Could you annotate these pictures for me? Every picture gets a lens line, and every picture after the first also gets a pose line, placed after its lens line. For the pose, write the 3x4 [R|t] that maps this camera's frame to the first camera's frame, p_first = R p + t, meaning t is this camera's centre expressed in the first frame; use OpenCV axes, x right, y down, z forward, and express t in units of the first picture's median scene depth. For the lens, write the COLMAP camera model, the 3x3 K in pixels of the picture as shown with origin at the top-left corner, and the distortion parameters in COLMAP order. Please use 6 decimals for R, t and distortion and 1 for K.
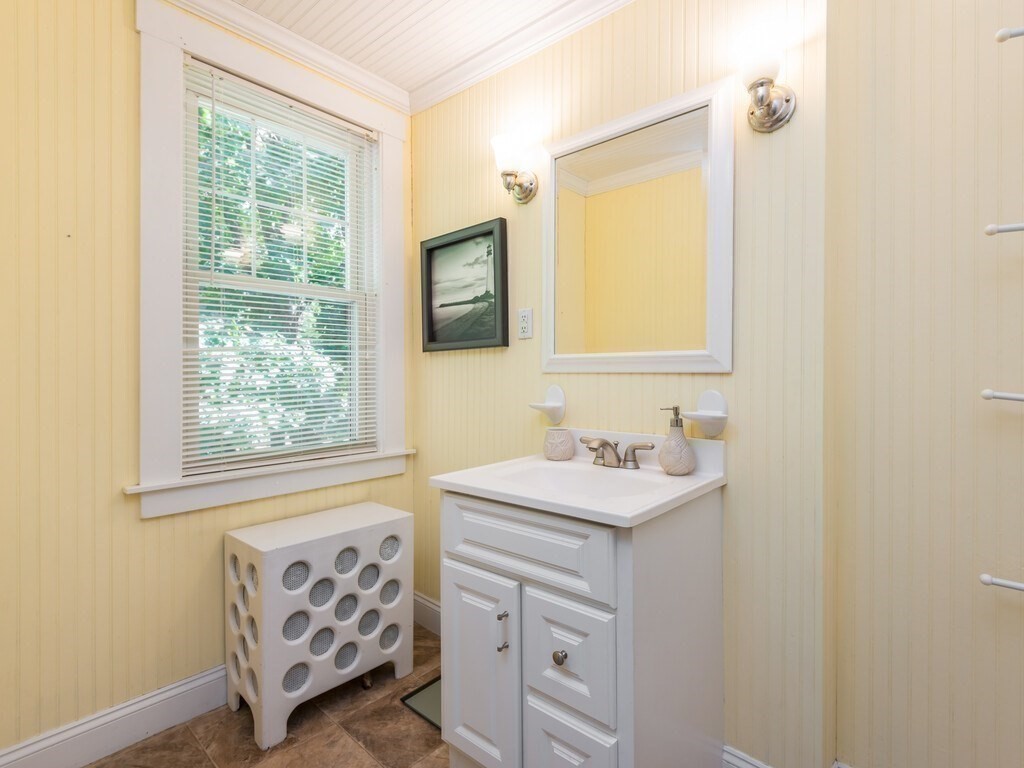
lens RADIAL K [[523.1, 0, 510.0], [0, 523.1, 377.7], [0, 0, 1]] dist [0.014635, -0.003808]
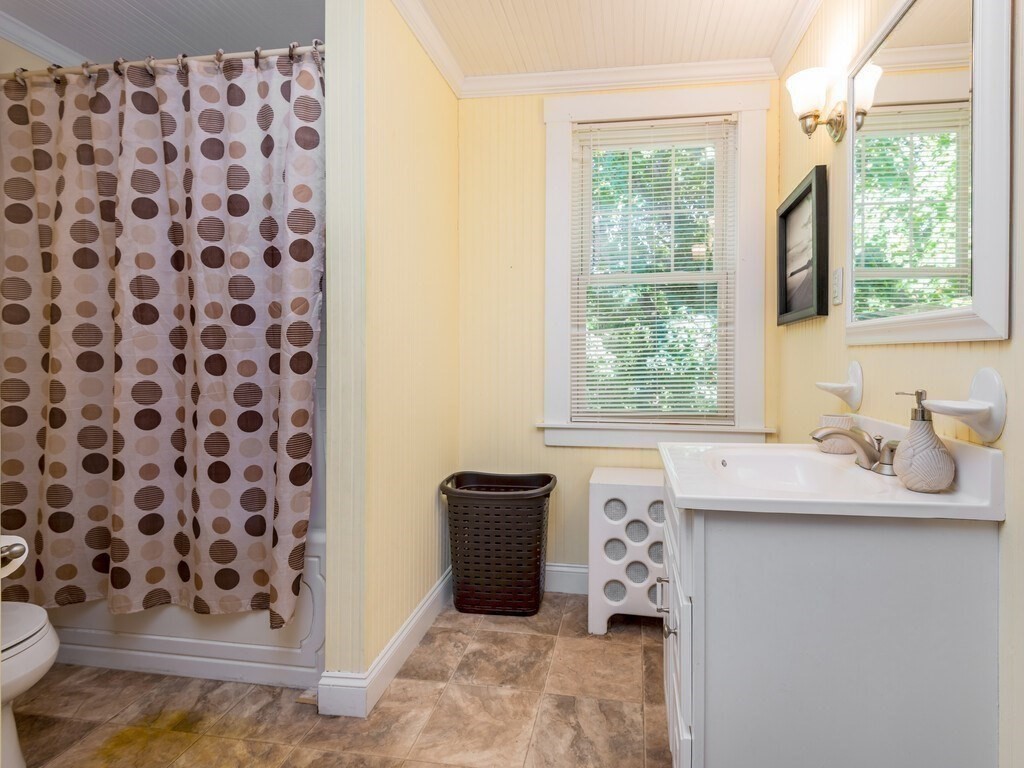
lens RADIAL K [[523.1, 0, 552.6], [0, 523.1, 358.2], [0, 0, 1]] dist [0.014635, -0.003808]
pose [[0.545529, 0.010574, -0.838025, 0.482781], [-0.011390, 0.999922, 0.005203, 0.010765], [0.838014, 0.006707, 0.545607, 0.168942]]
